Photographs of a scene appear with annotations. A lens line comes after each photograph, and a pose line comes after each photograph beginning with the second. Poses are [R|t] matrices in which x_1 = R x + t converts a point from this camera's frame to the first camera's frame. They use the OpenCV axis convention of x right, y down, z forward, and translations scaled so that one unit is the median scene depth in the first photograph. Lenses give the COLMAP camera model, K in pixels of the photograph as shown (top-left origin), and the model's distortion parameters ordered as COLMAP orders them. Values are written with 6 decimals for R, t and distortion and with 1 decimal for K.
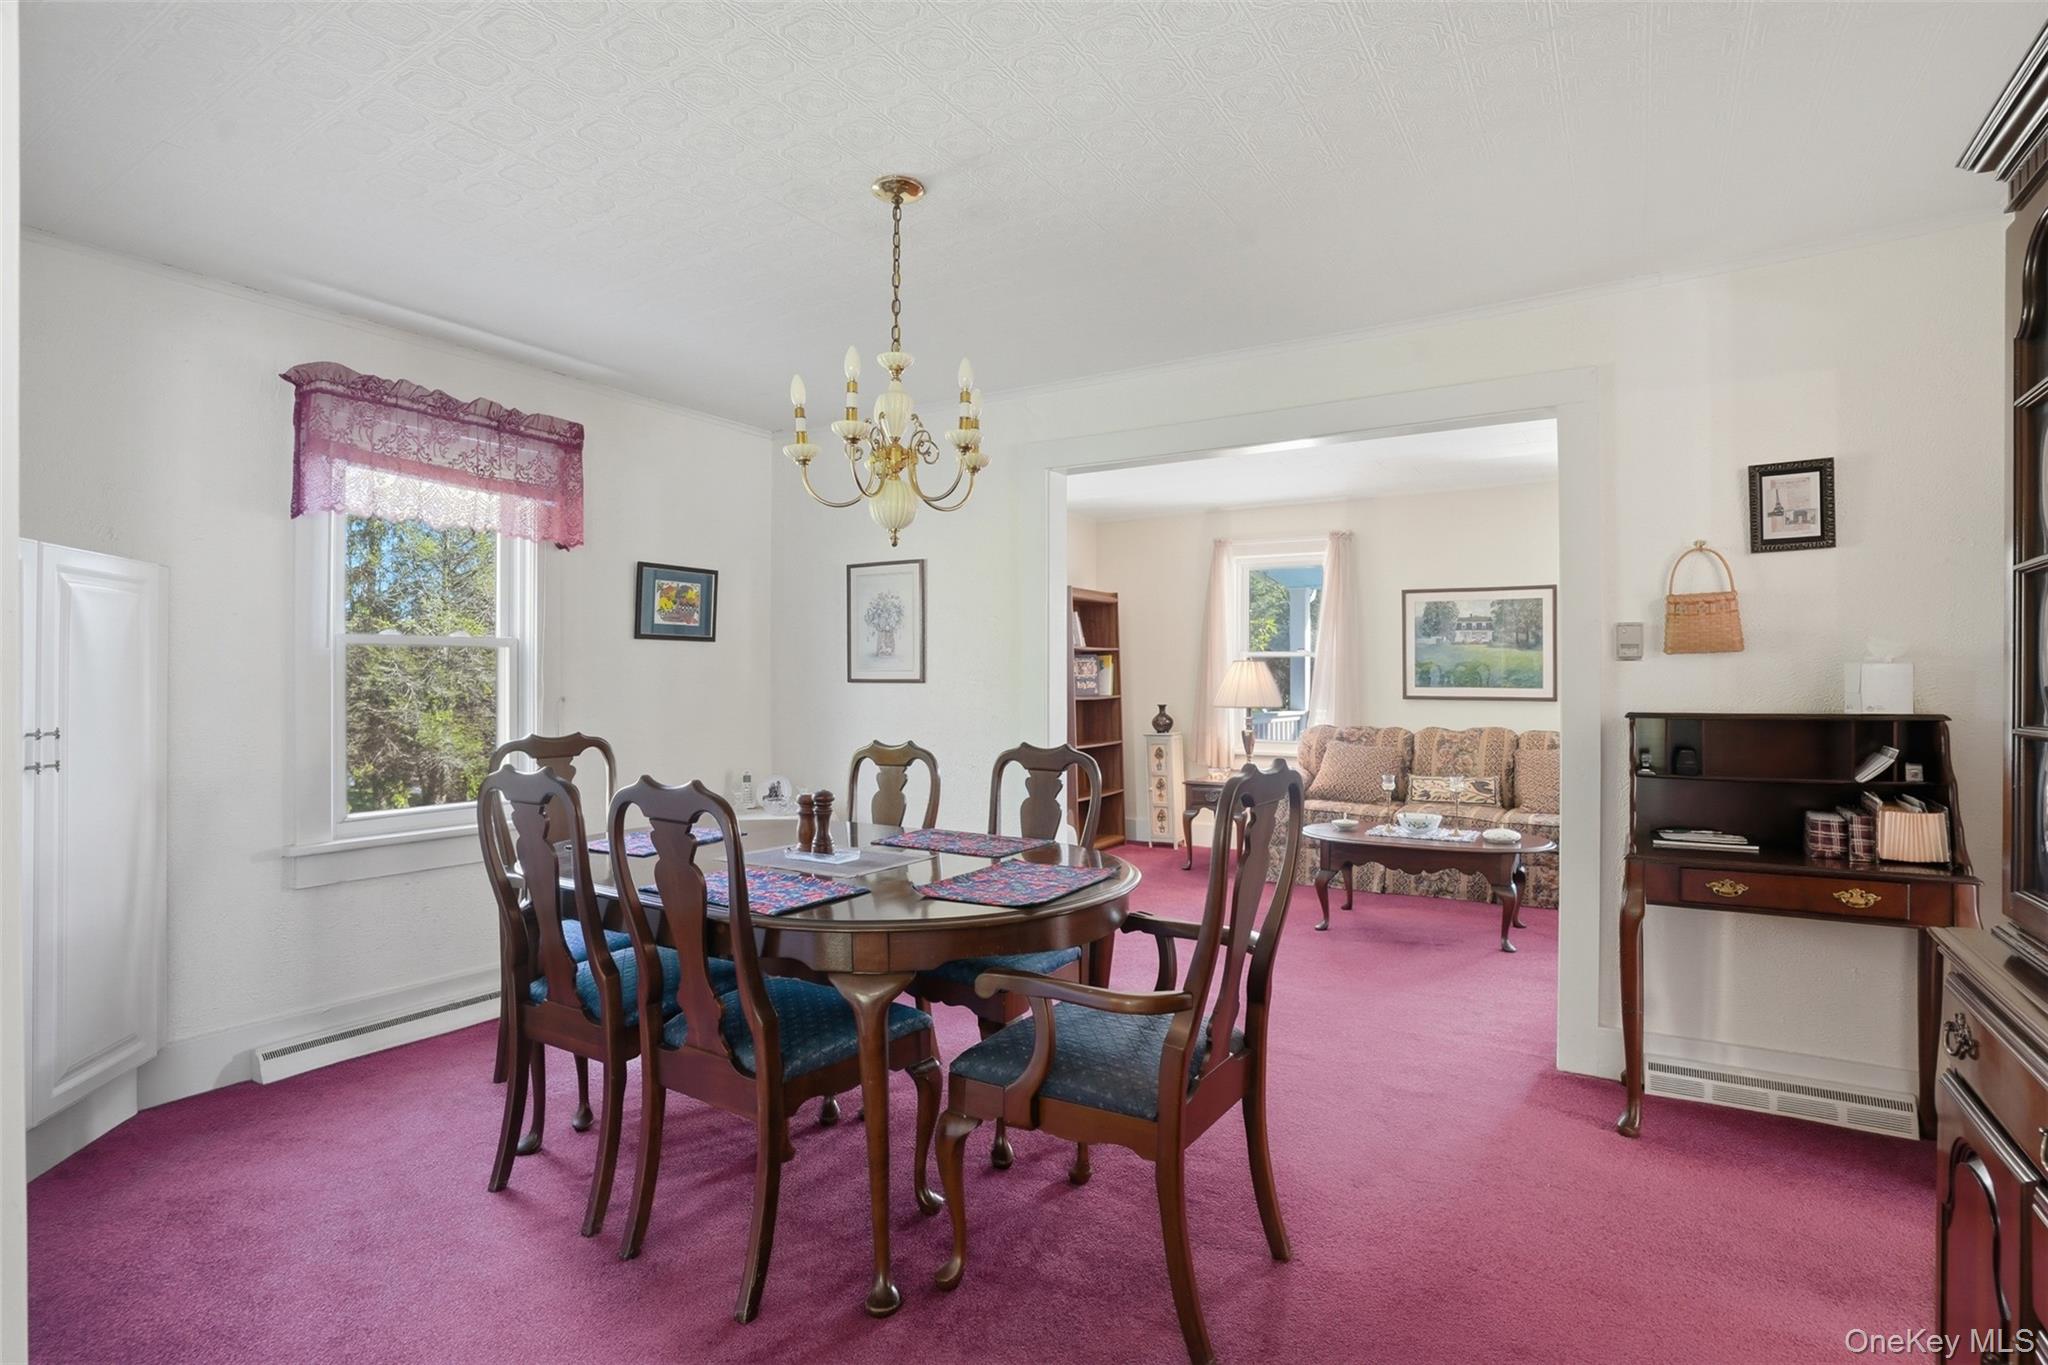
lens RADIAL K [[1011.6, 0, 1009.5], [0, 1011.6, 672.8], [0, 0, 1]] dist [-0.069464, 0.019562]
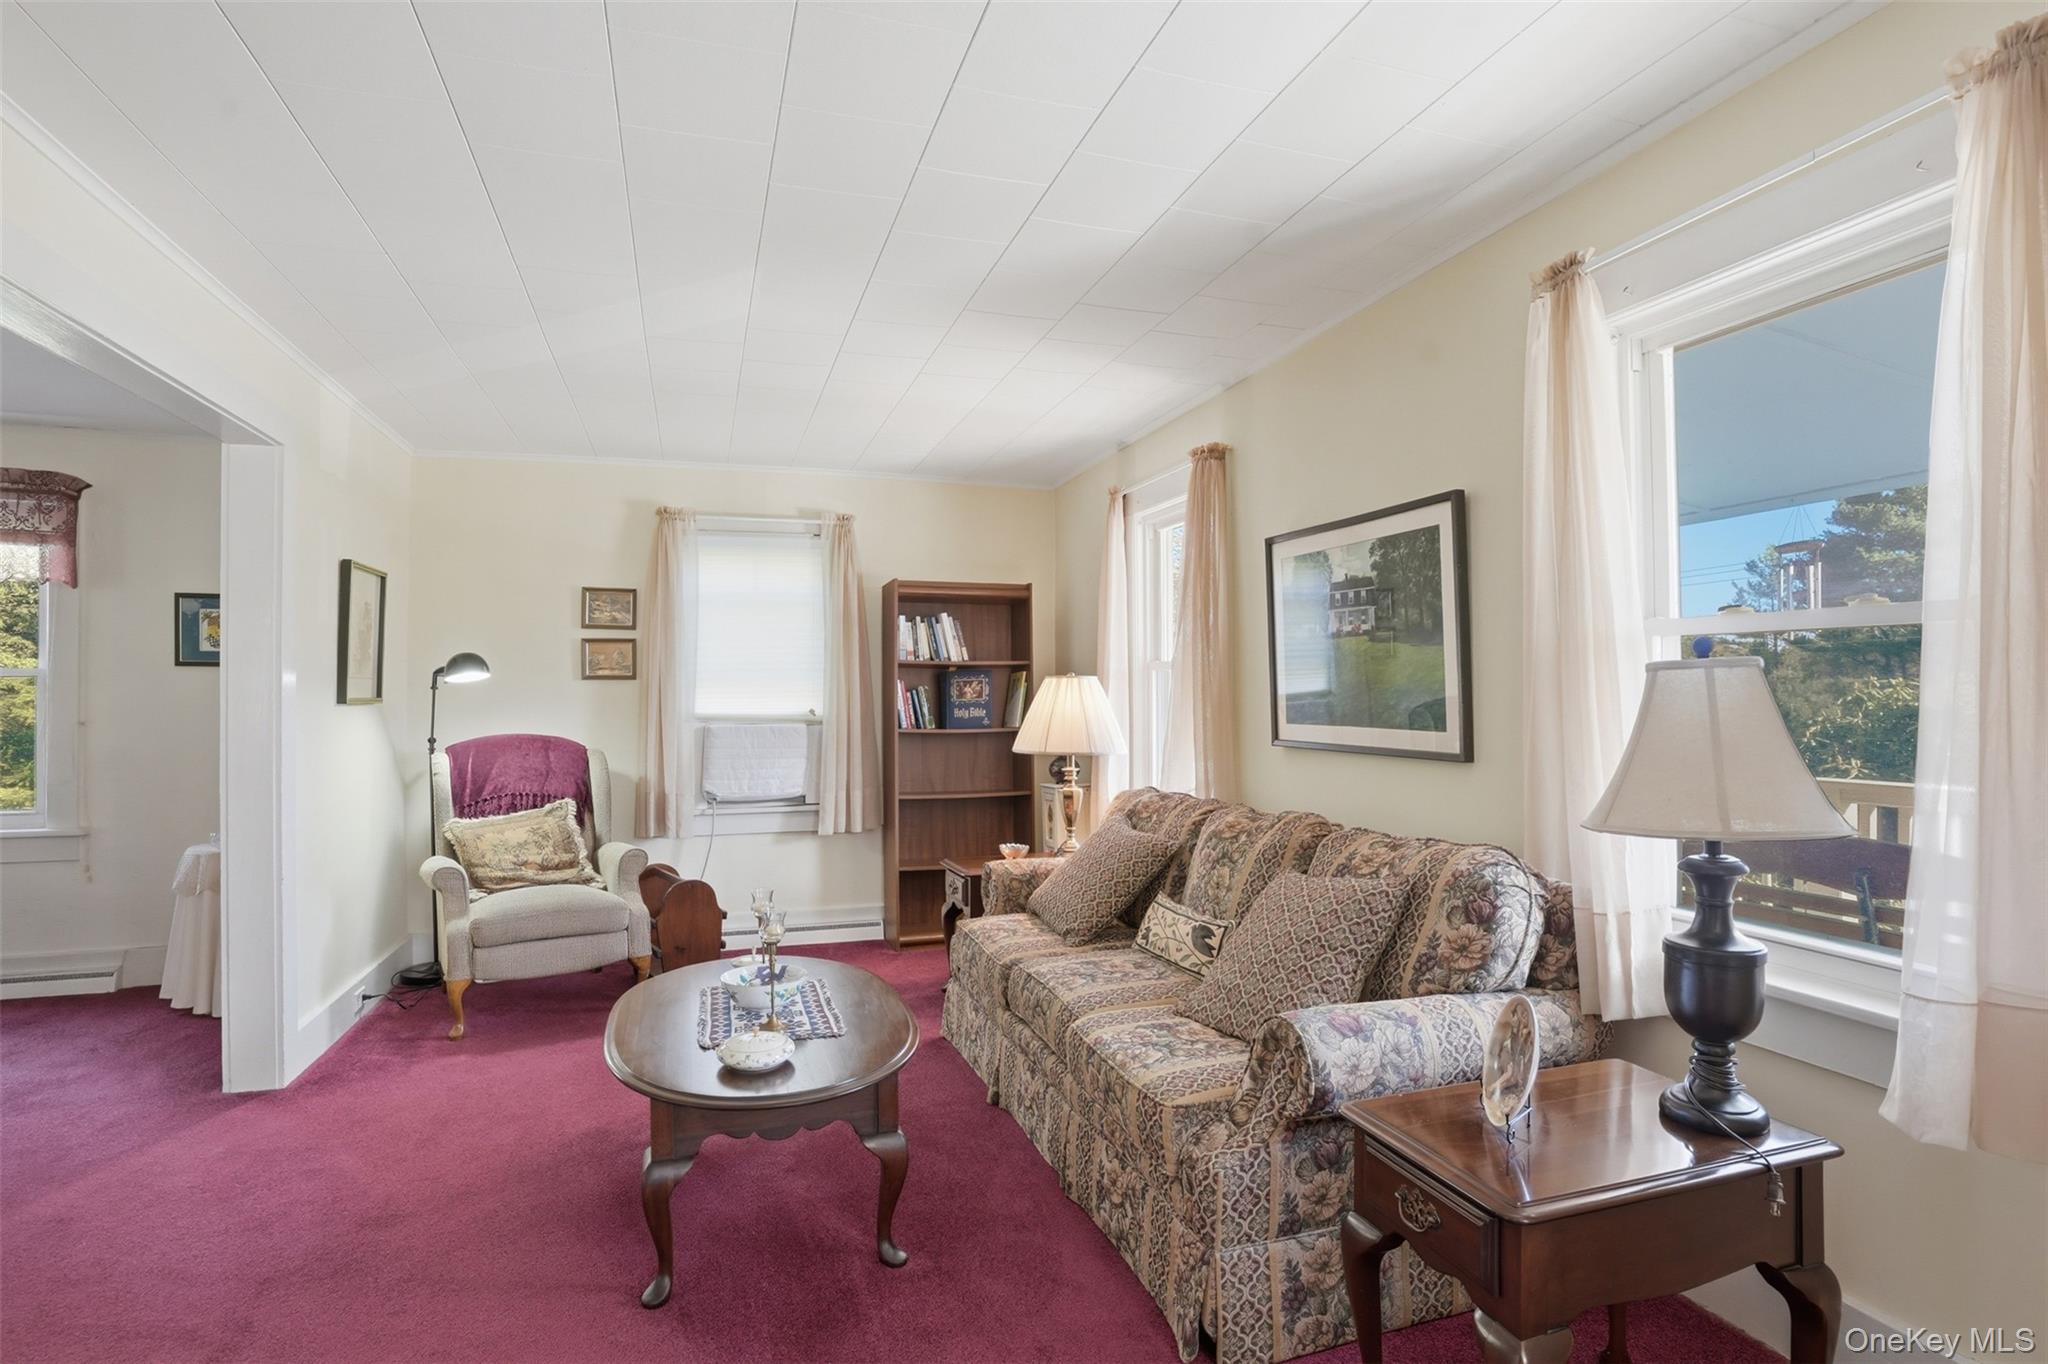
lens RADIAL K [[1011.6, 0, 1037.9], [0, 1011.6, 680.1], [0, 0, 1]] dist [-0.069464, 0.019562]
pose [[0.771444, -0.011229, -0.636198, 1.160248], [0.003862, 0.999908, -0.012967, -0.003588], [0.636285, 0.007546, 0.771417, 0.940629]]
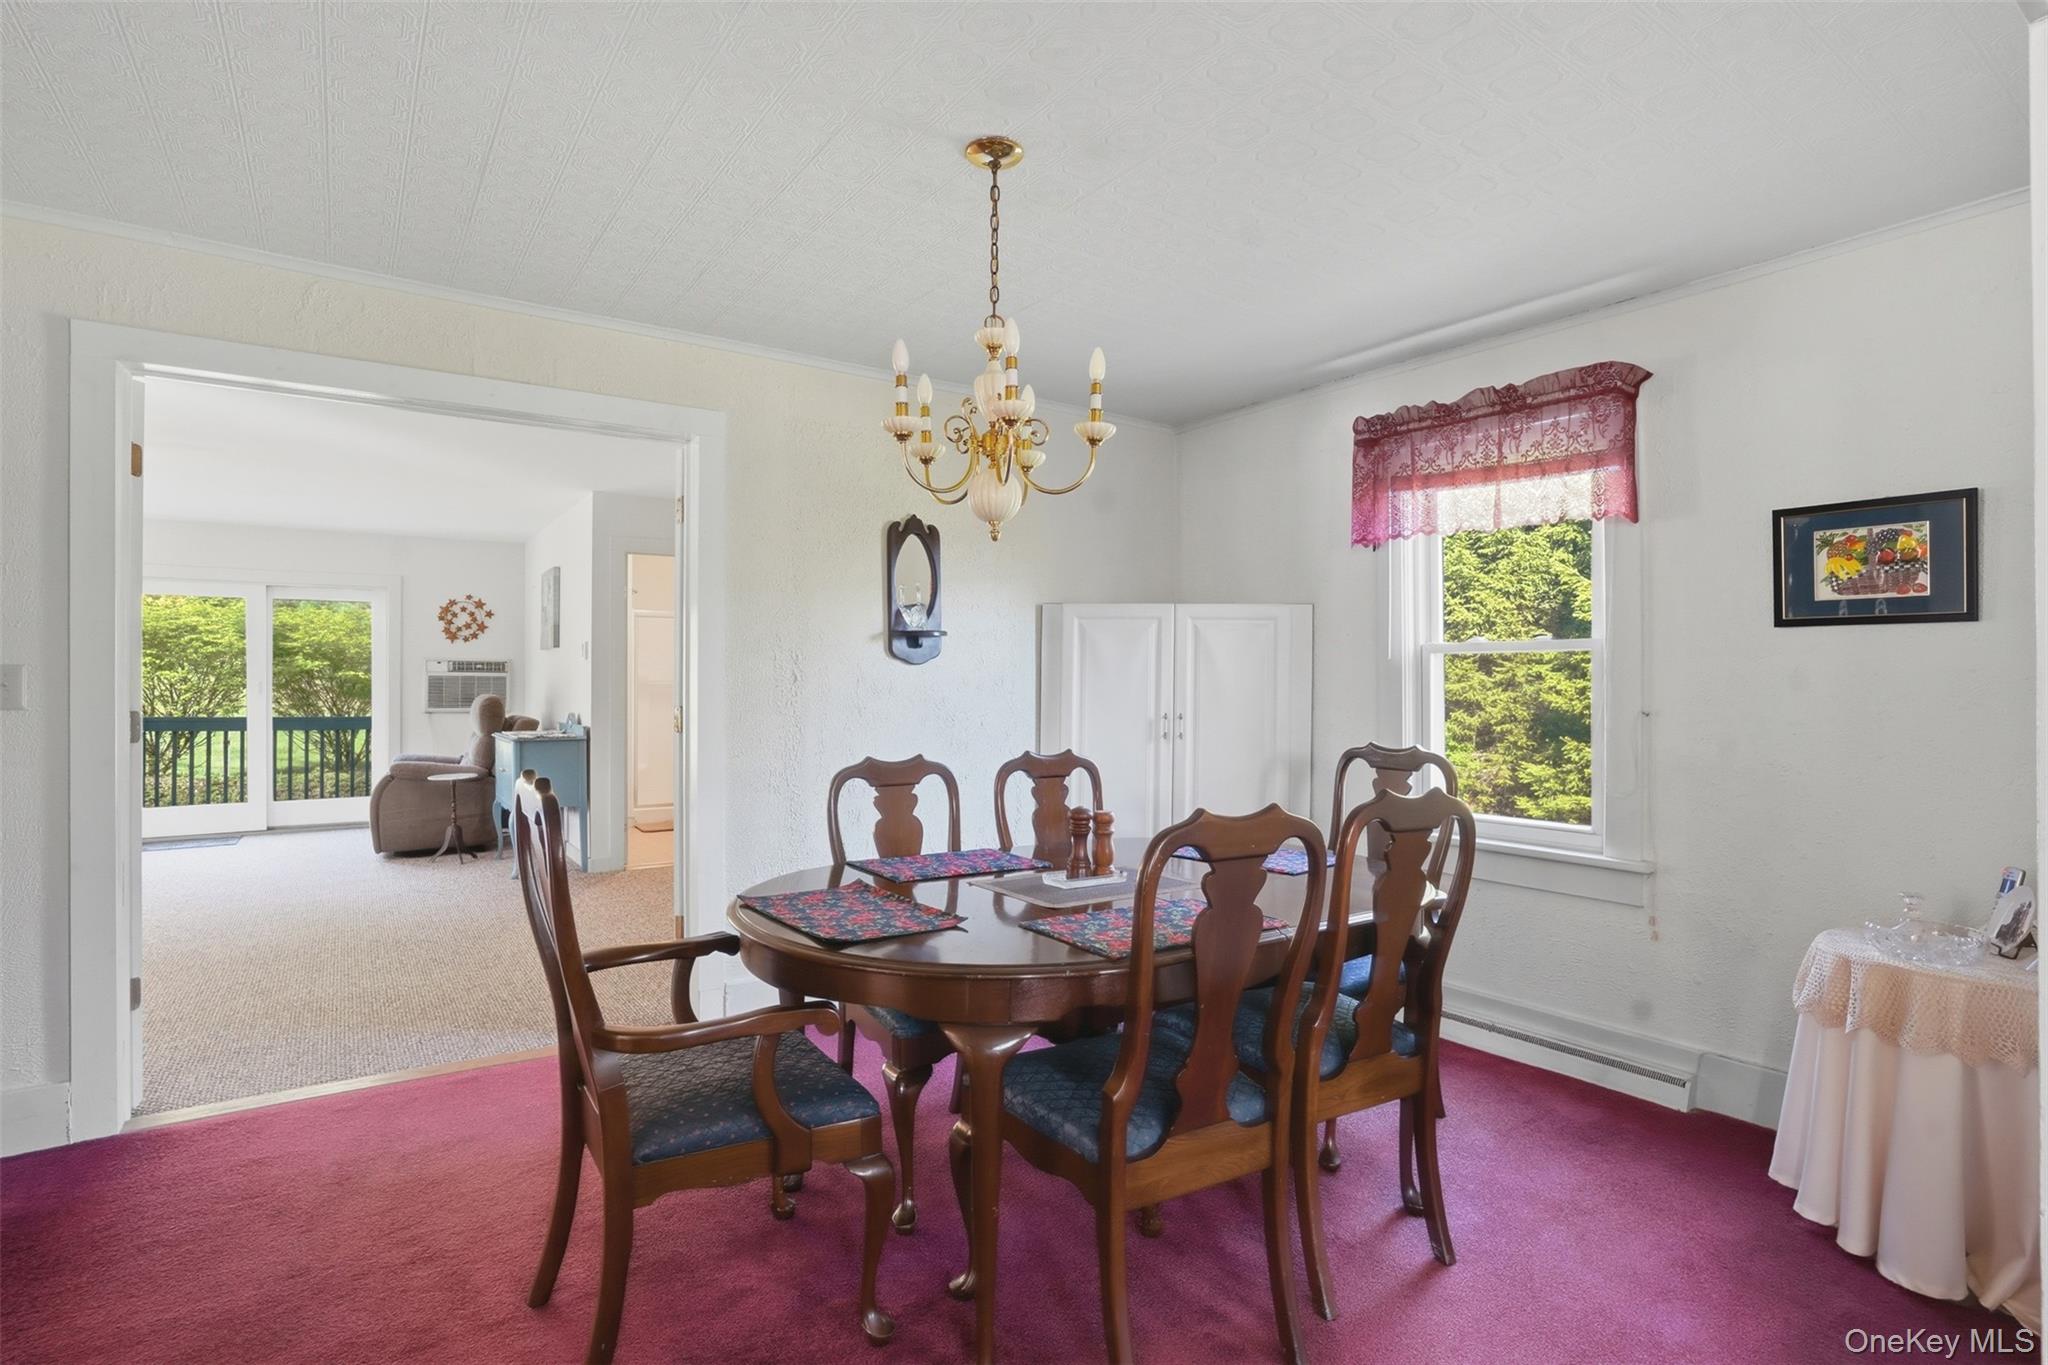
lens RADIAL K [[1011.6, 0, 1059.9], [0, 1011.6, 675.9], [0, 0, 1]] dist [-0.069464, 0.019562]
pose [[-0.372565, -0.007667, -0.927974, 0.479885], [-0.002109, 0.999970, -0.007415, 0.004662], [0.928004, -0.000806, -0.372570, 0.952483]]
